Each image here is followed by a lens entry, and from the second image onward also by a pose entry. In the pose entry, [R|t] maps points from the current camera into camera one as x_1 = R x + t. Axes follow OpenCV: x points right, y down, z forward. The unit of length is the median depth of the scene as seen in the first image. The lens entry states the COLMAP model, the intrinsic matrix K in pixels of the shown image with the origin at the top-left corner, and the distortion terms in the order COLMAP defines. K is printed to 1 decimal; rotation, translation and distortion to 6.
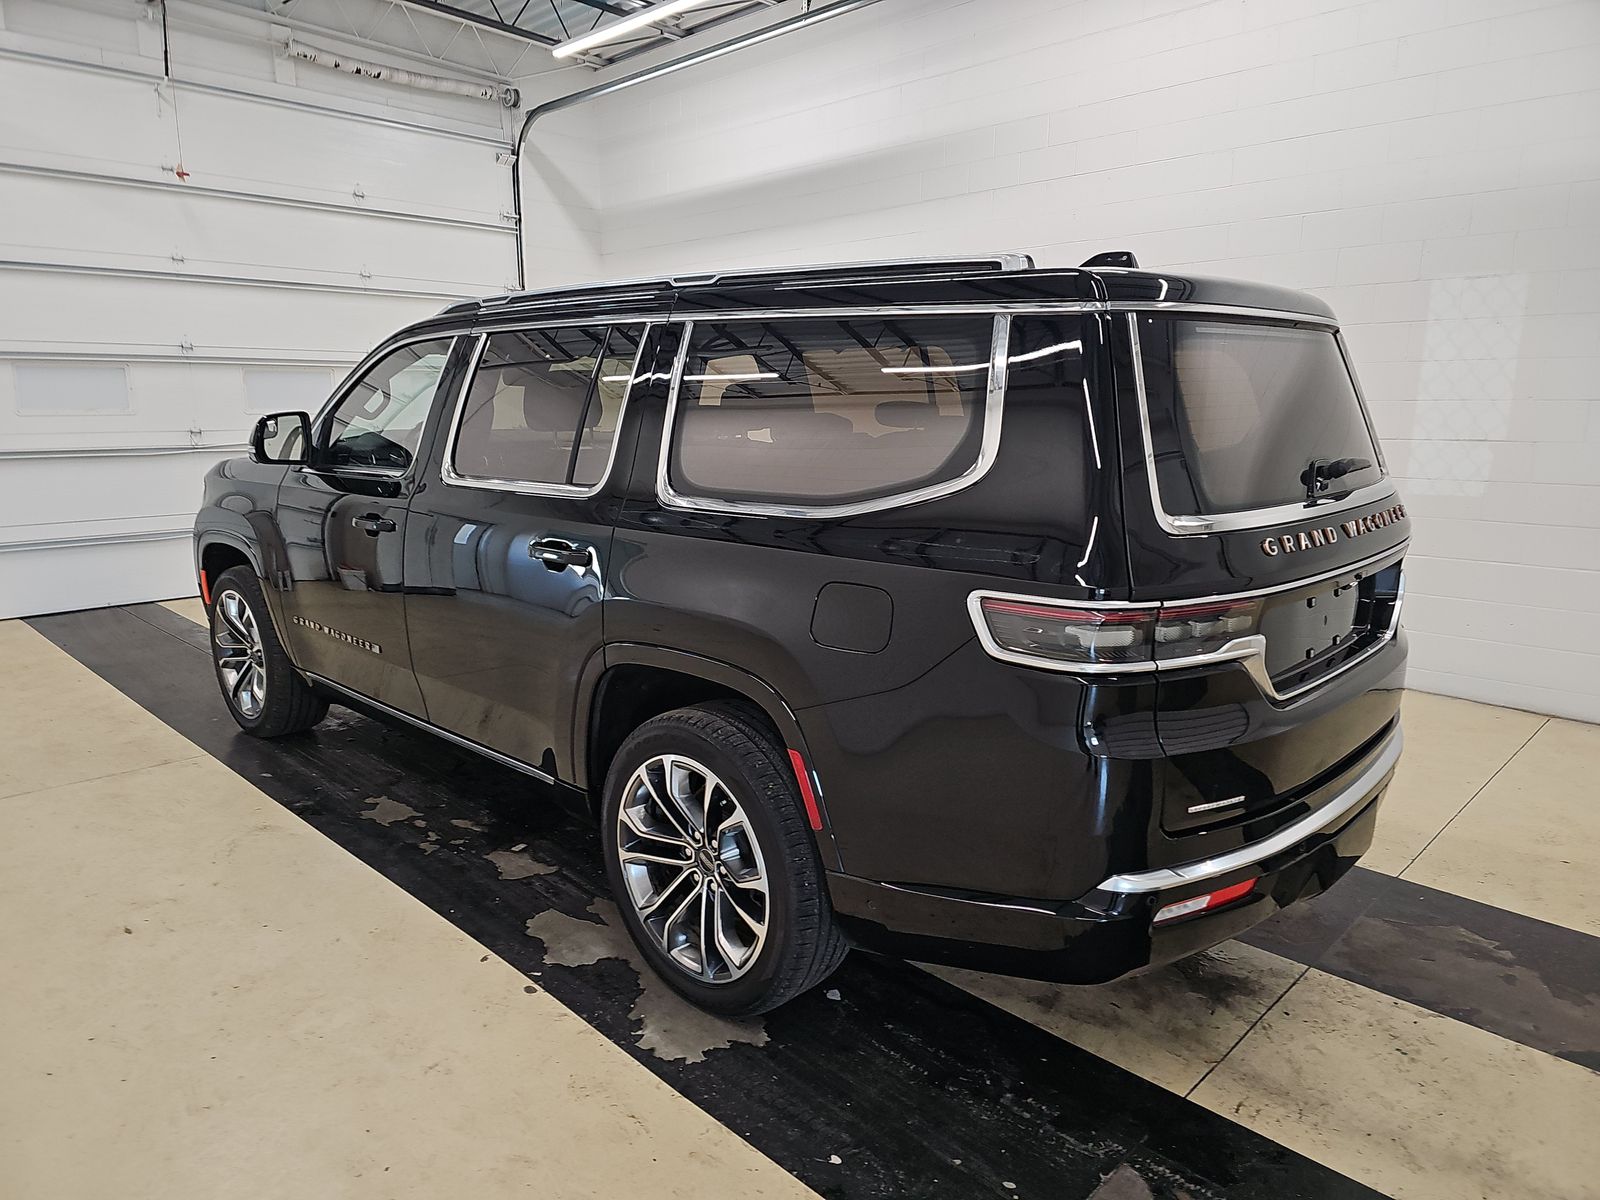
lens RADIAL K [[1043.9, 0, 811.3], [0, 1043.9, 590.5], [0, 0, 1]] dist [0.000462, -0.035524]
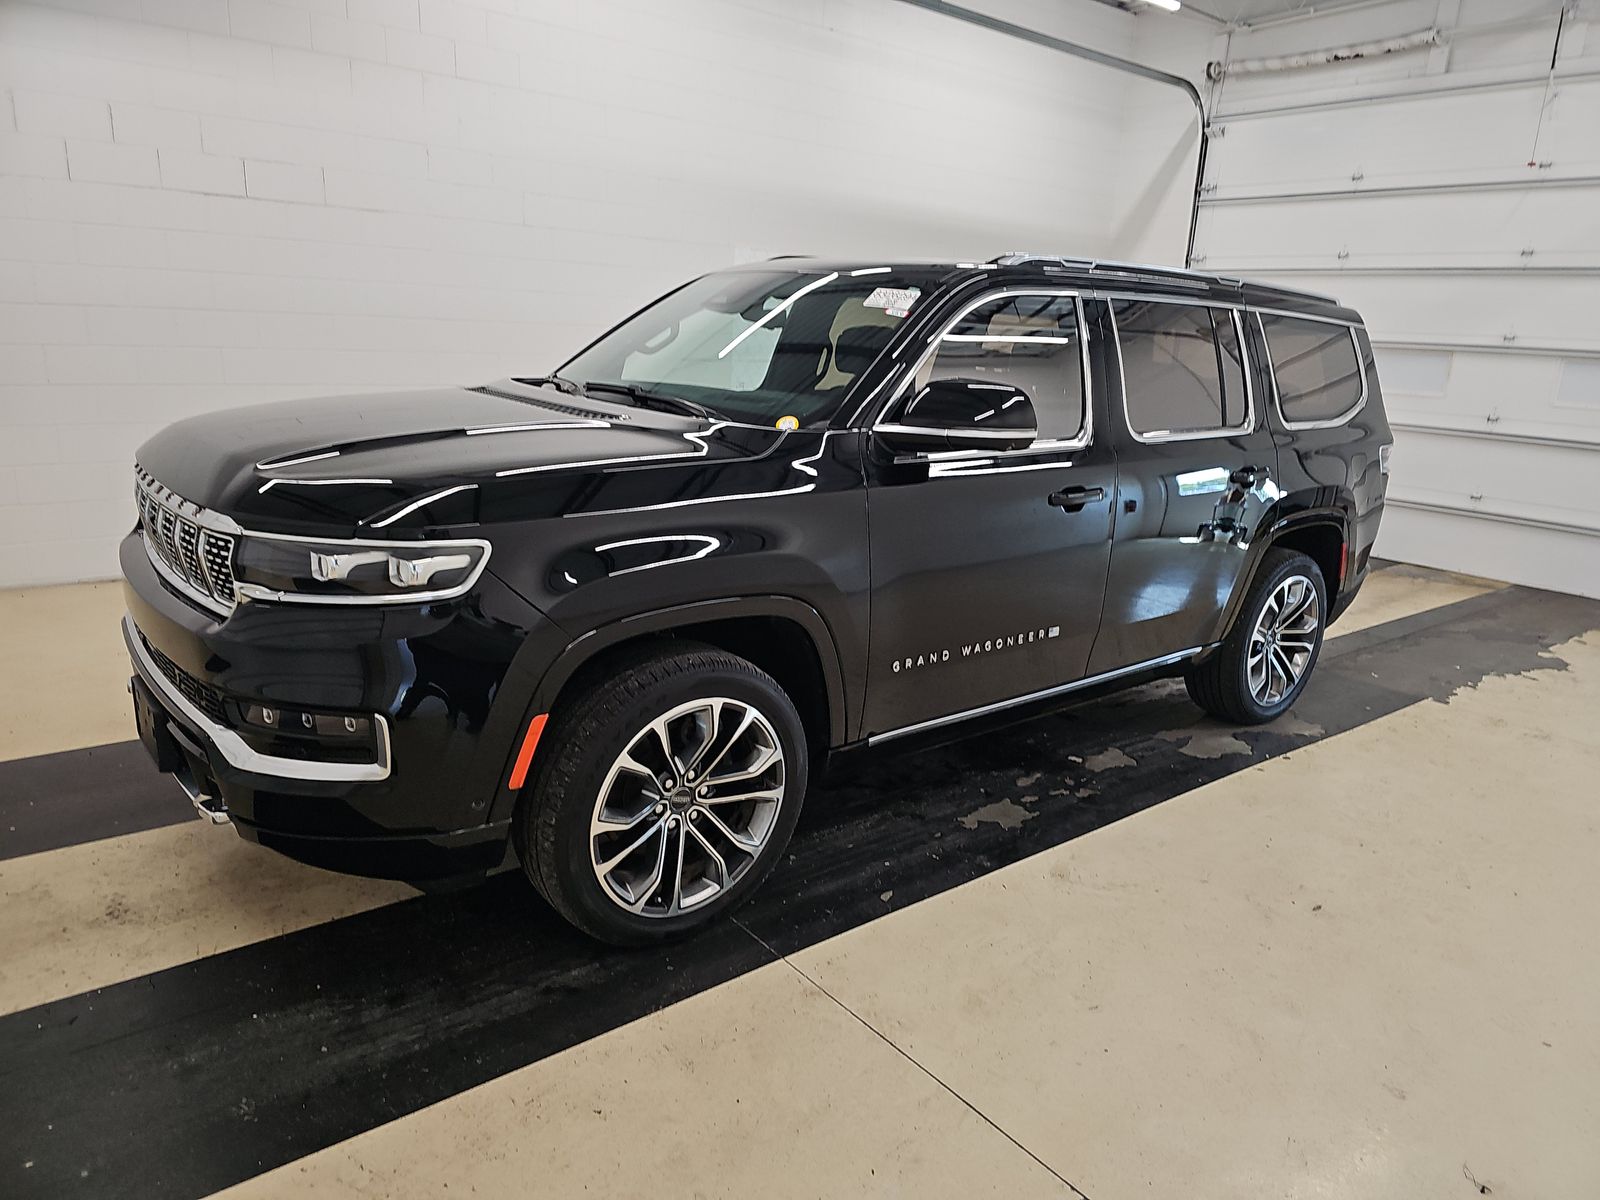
lens RADIAL K [[1057.5, 0, 805.1], [0, 1057.5, 604.6], [0, 0, 1]] dist [0.006528, -0.035719]
pose [[0.143434, -0.251685, 0.957121, -1.369647], [0.132565, 0.963292, 0.233441, -0.221112], [-0.980741, 0.093397, 0.171534, 1.067320]]
